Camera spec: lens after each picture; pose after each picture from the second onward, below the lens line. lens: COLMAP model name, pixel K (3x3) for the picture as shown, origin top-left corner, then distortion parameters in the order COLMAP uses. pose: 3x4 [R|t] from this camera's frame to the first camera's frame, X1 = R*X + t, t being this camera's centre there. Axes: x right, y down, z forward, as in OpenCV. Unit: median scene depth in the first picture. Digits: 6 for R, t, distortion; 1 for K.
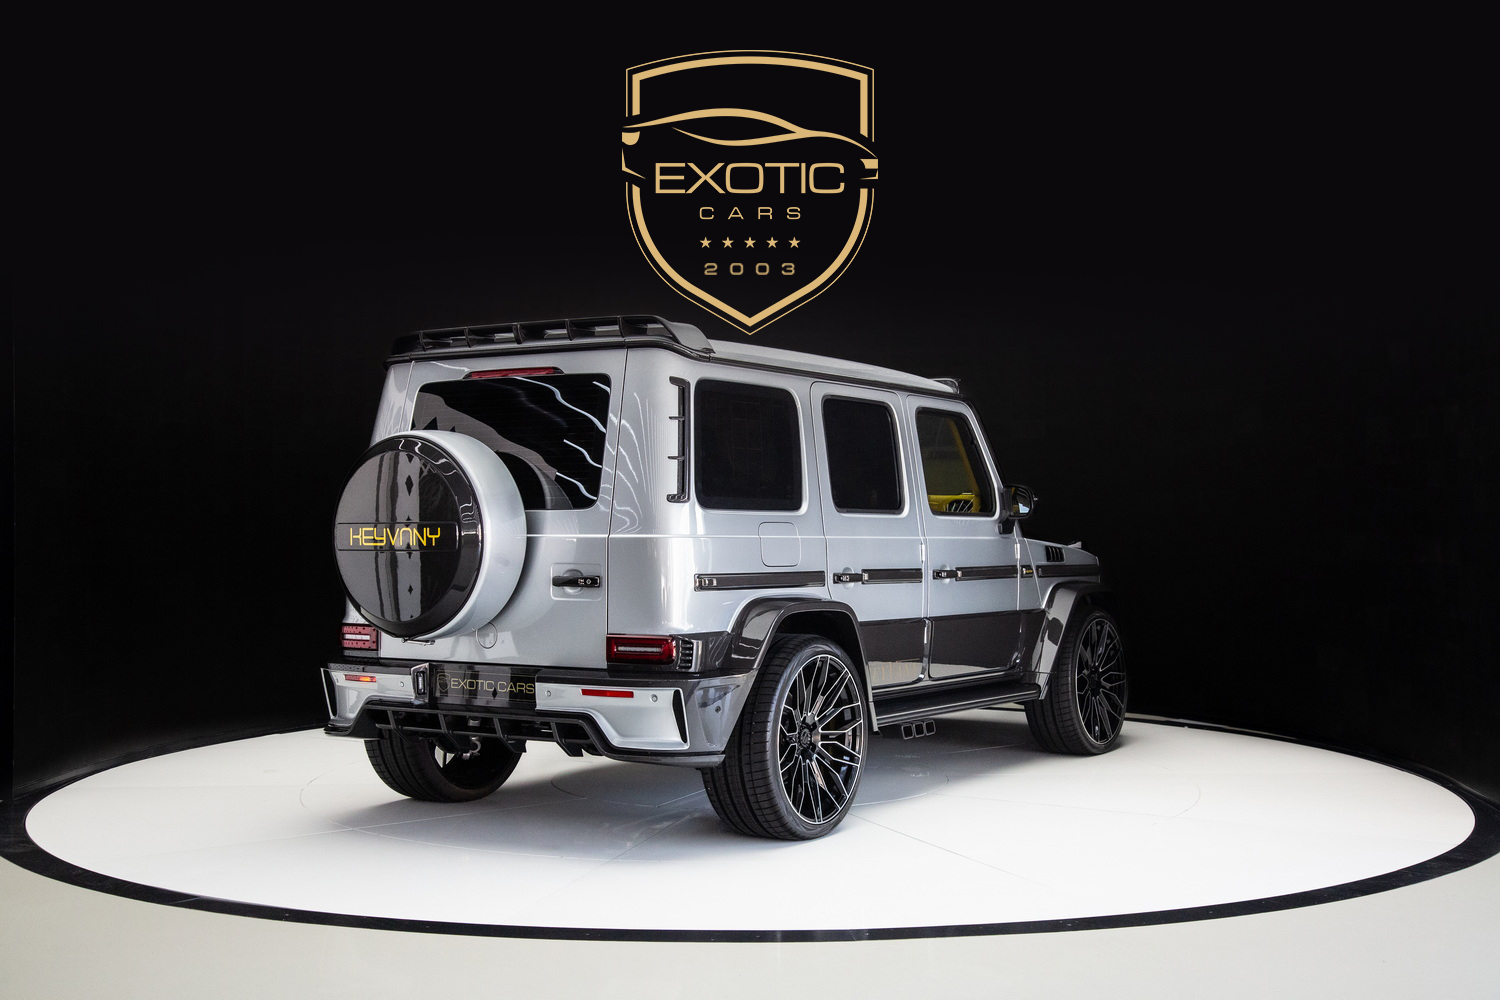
lens RADIAL K [[1876.1, 0, 750.0], [0, 1876.1, 500.0], [0, 0, 1]] dist [0.115180, 0.040552]
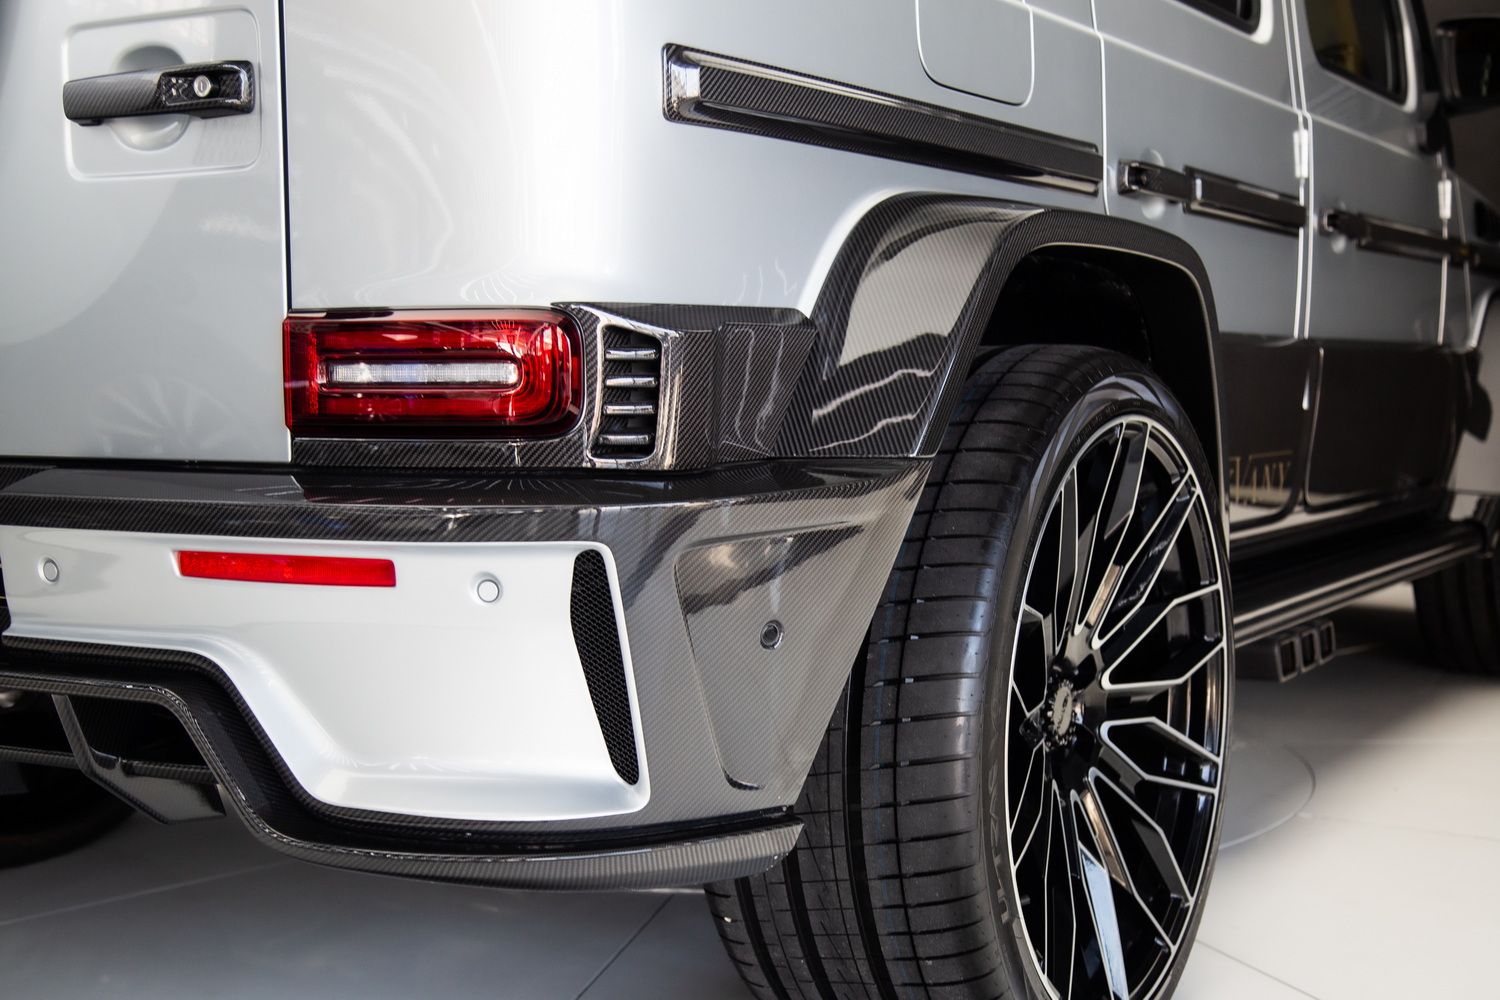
lens RADIAL K [[1876.1, 0, 750.0], [0, 1876.1, 500.0], [0, 0, 1]] dist [0.115180, 0.040552]
pose [[0.999825, -0.009816, 0.015940, -0.022739], [0.008531, 0.996853, 0.078816, 0.075264], [-0.016664, -0.078666, 0.996762, 0.754284]]
